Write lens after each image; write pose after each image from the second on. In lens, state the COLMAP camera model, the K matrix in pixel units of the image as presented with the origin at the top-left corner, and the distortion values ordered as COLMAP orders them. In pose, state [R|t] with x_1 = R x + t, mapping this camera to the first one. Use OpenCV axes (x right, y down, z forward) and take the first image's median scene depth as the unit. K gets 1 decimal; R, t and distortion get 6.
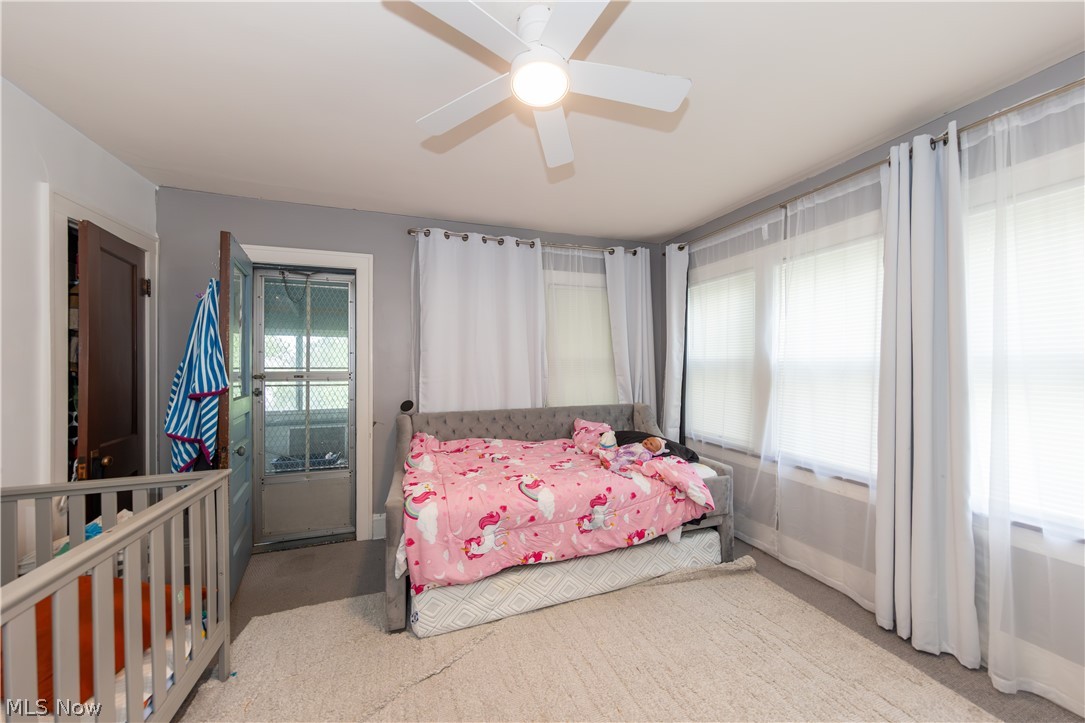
lens RADIAL K [[391.7, 0, 545.4], [0, 391.7, 372.3], [0, 0, 1]] dist [-0.000136, -0.000041]
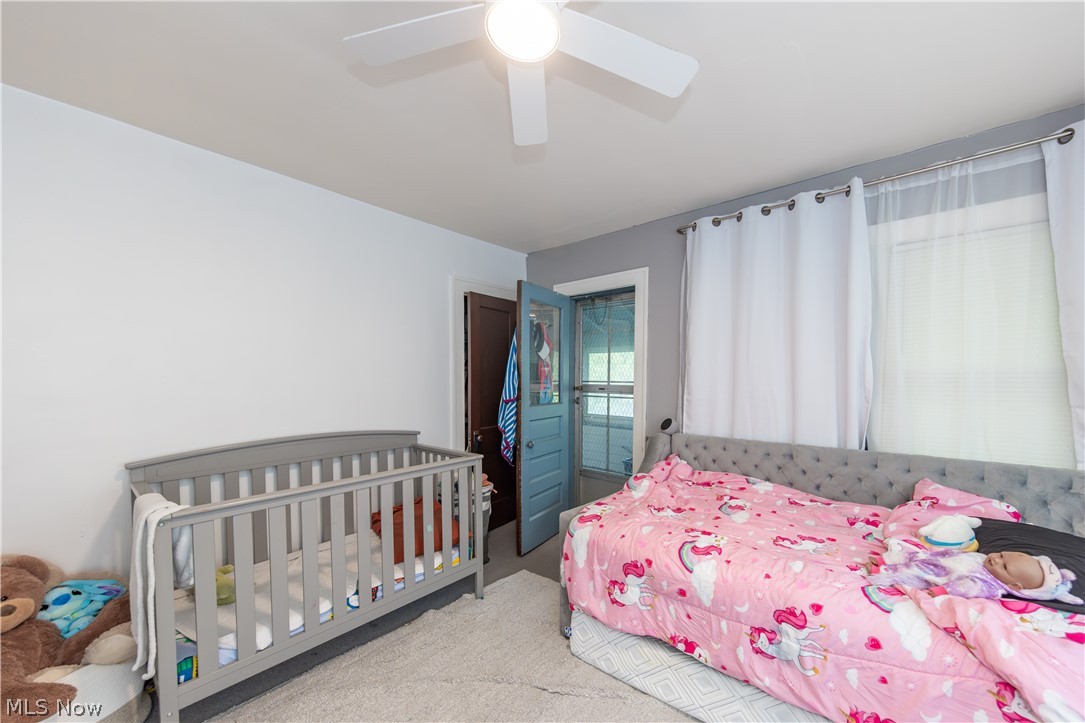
lens RADIAL K [[403.0, 0, 546.1], [0, 403.0, 399.7], [0, 0, 1]] dist [-0.000117, -0.000058]
pose [[0.515717, 0.052318, -0.855160, 0.395280], [-0.015548, 0.998541, 0.051713, -0.021675], [0.856618, -0.013373, 0.515778, 0.331759]]
